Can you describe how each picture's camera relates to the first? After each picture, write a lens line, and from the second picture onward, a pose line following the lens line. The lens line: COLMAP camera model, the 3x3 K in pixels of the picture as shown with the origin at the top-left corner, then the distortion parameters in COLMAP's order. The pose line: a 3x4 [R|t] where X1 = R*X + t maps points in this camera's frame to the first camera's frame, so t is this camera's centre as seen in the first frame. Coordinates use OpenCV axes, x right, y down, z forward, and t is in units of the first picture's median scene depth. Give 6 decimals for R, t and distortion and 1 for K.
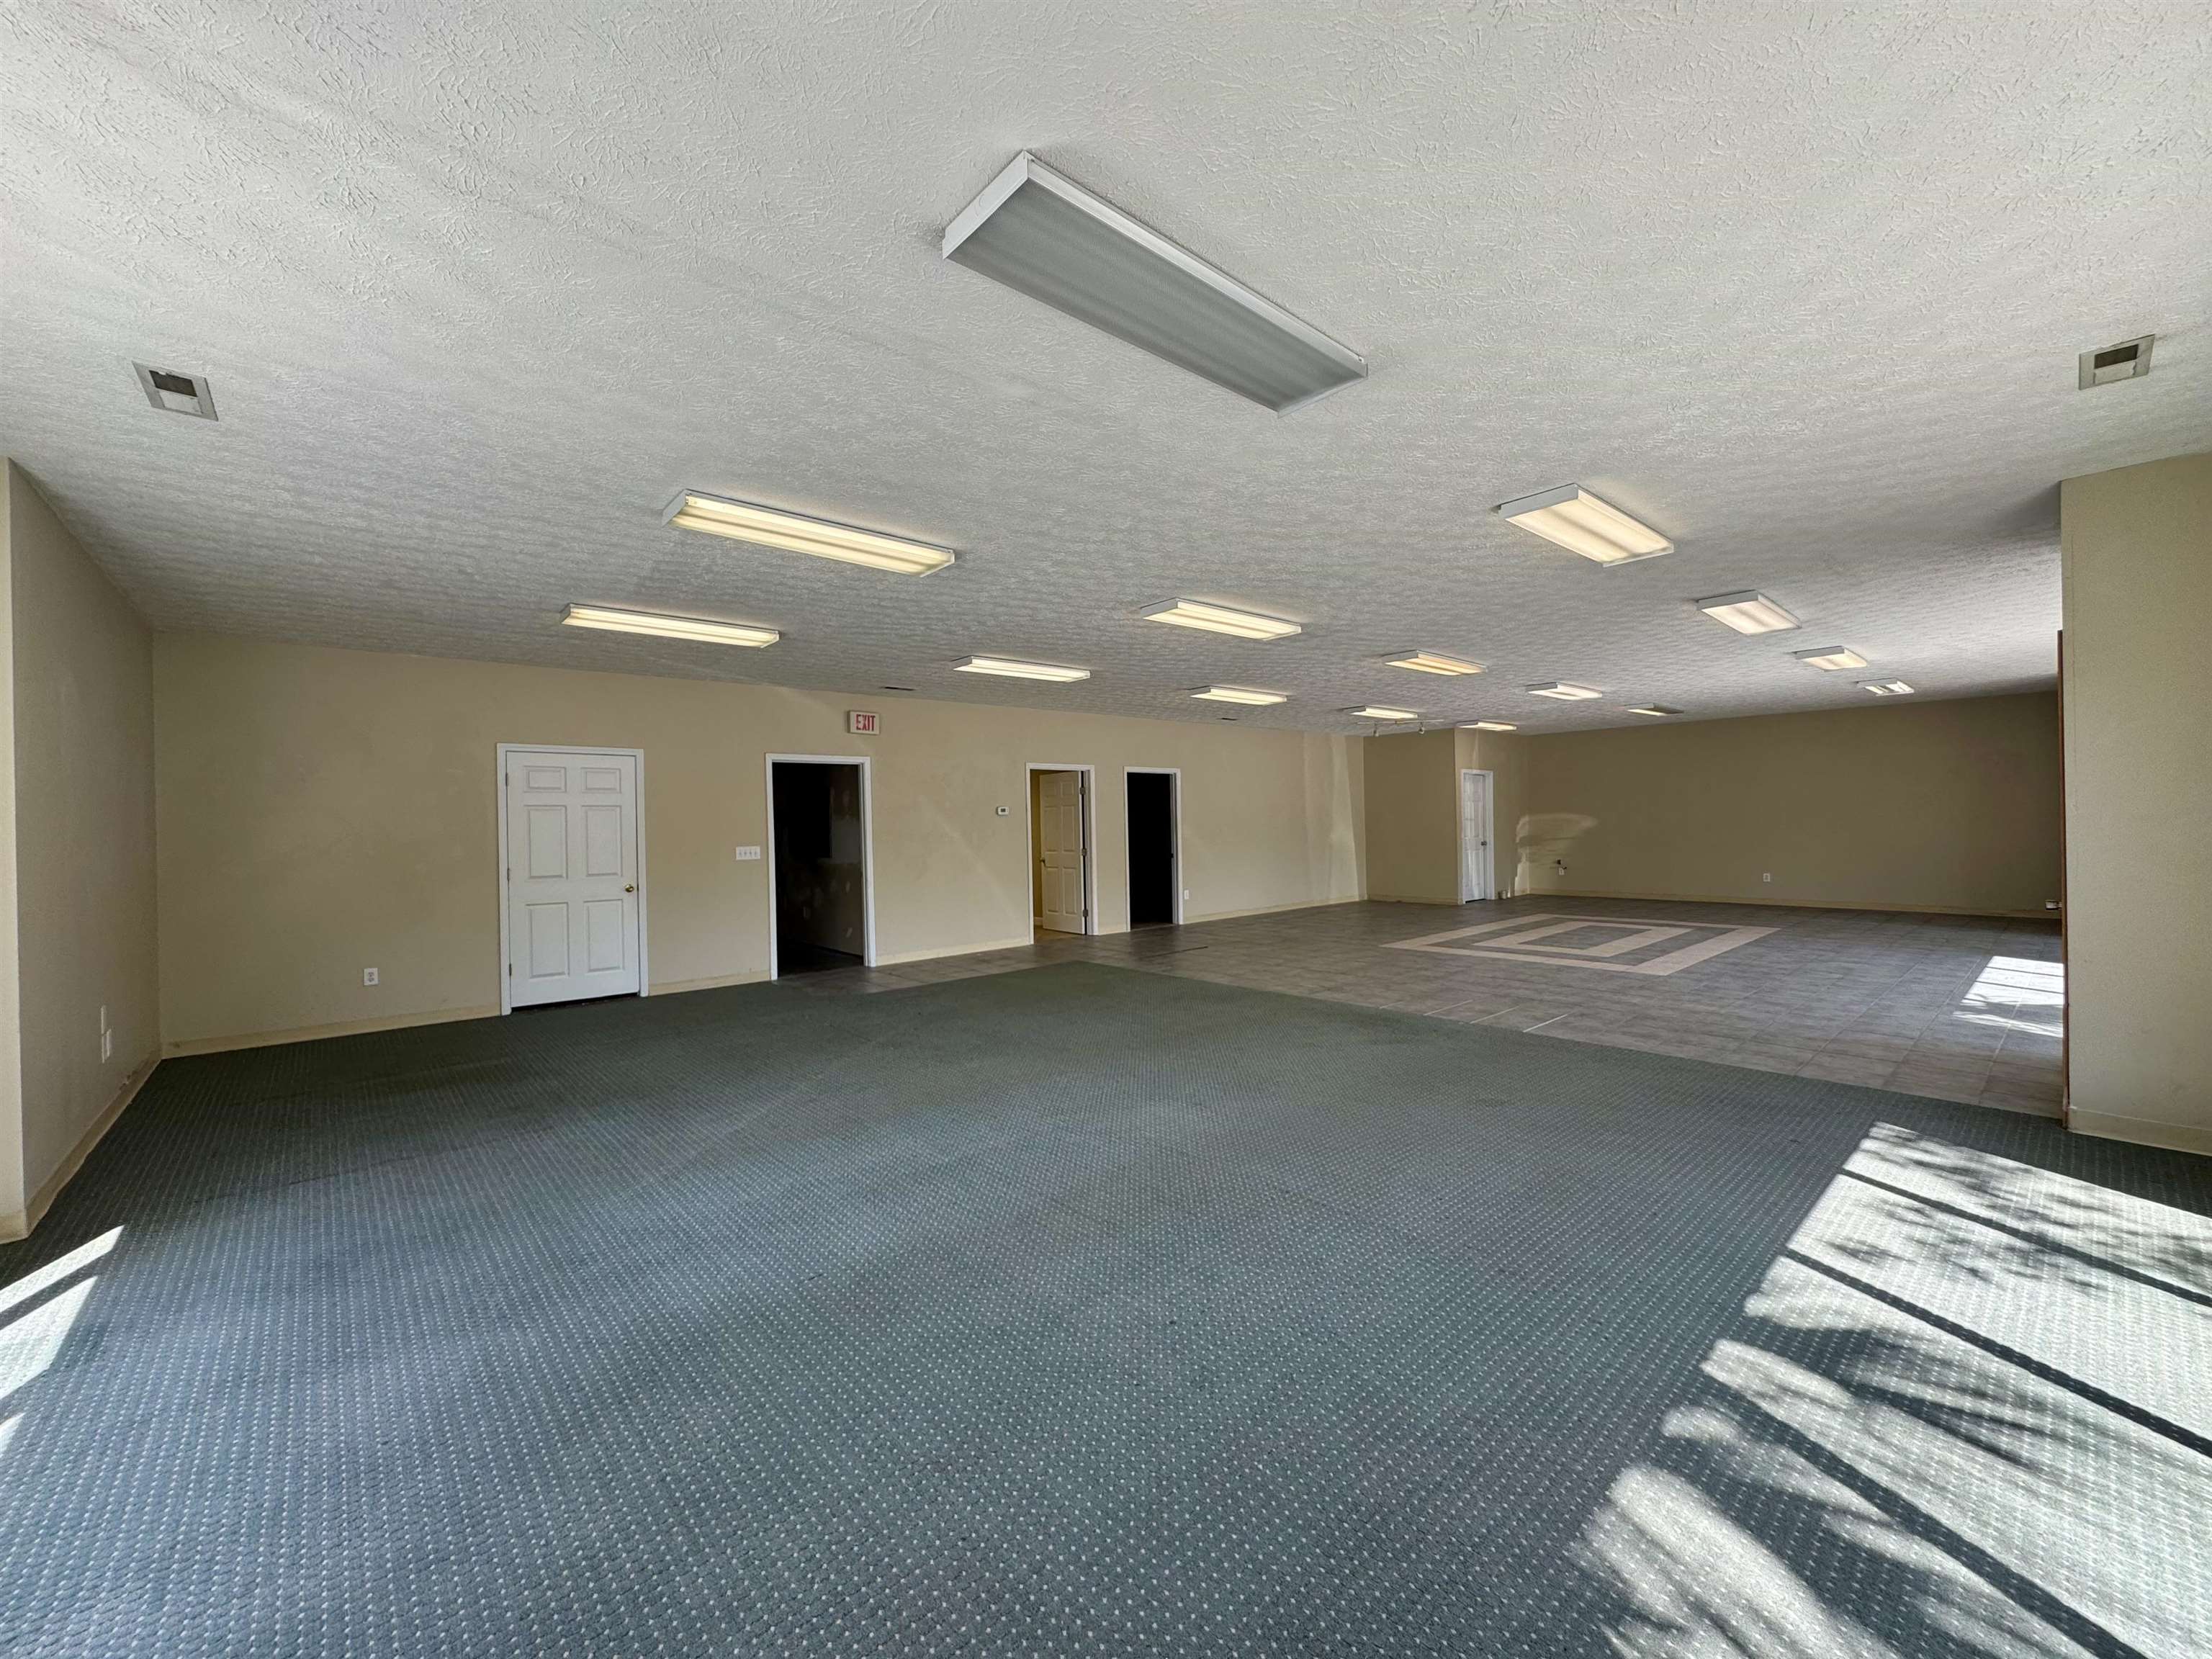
lens RADIAL K [[882.7, 0, 1110.5], [0, 882.7, 829.2], [0, 0, 1]] dist [-0.004821, 0.001034]
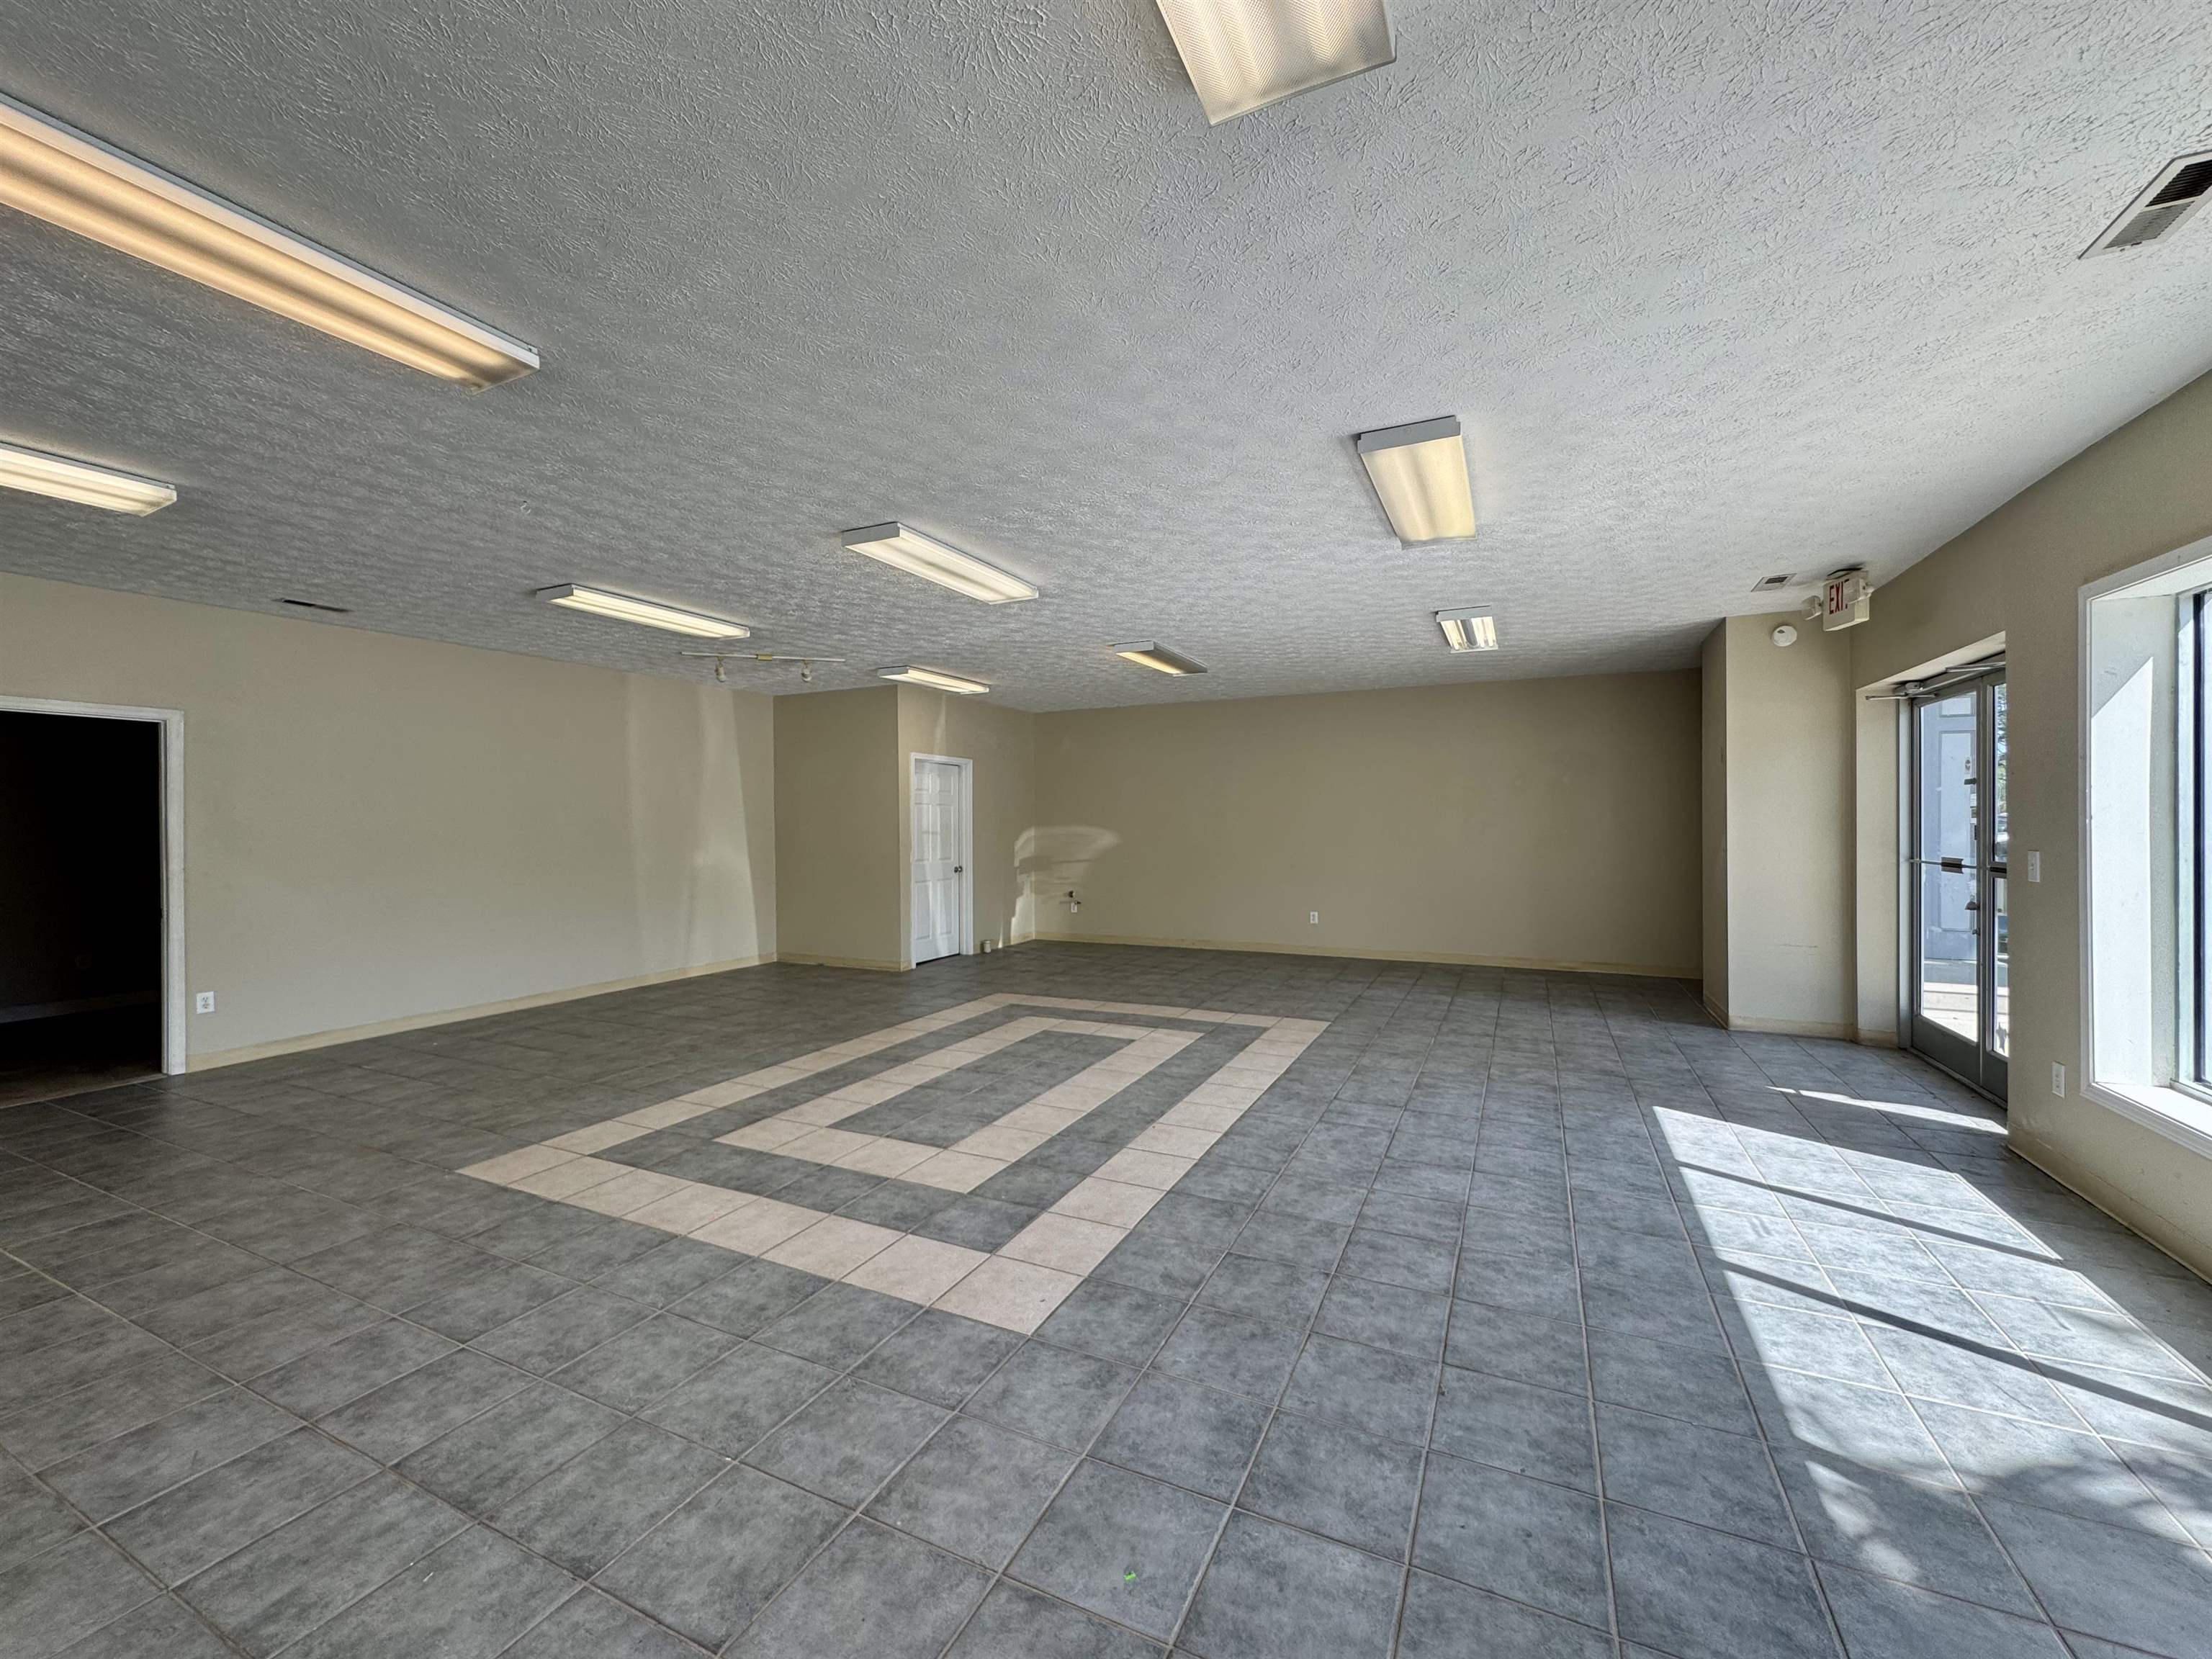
lens RADIAL K [[882.7, 0, 1110.4], [0, 882.7, 826.0], [0, 0, 1]] dist [-0.004821, 0.001034]
pose [[0.918173, 0.011107, 0.396024, 0.353067], [-0.006552, 0.999896, -0.012851, -0.011728], [-0.396126, 0.009205, 0.918150, 0.463919]]
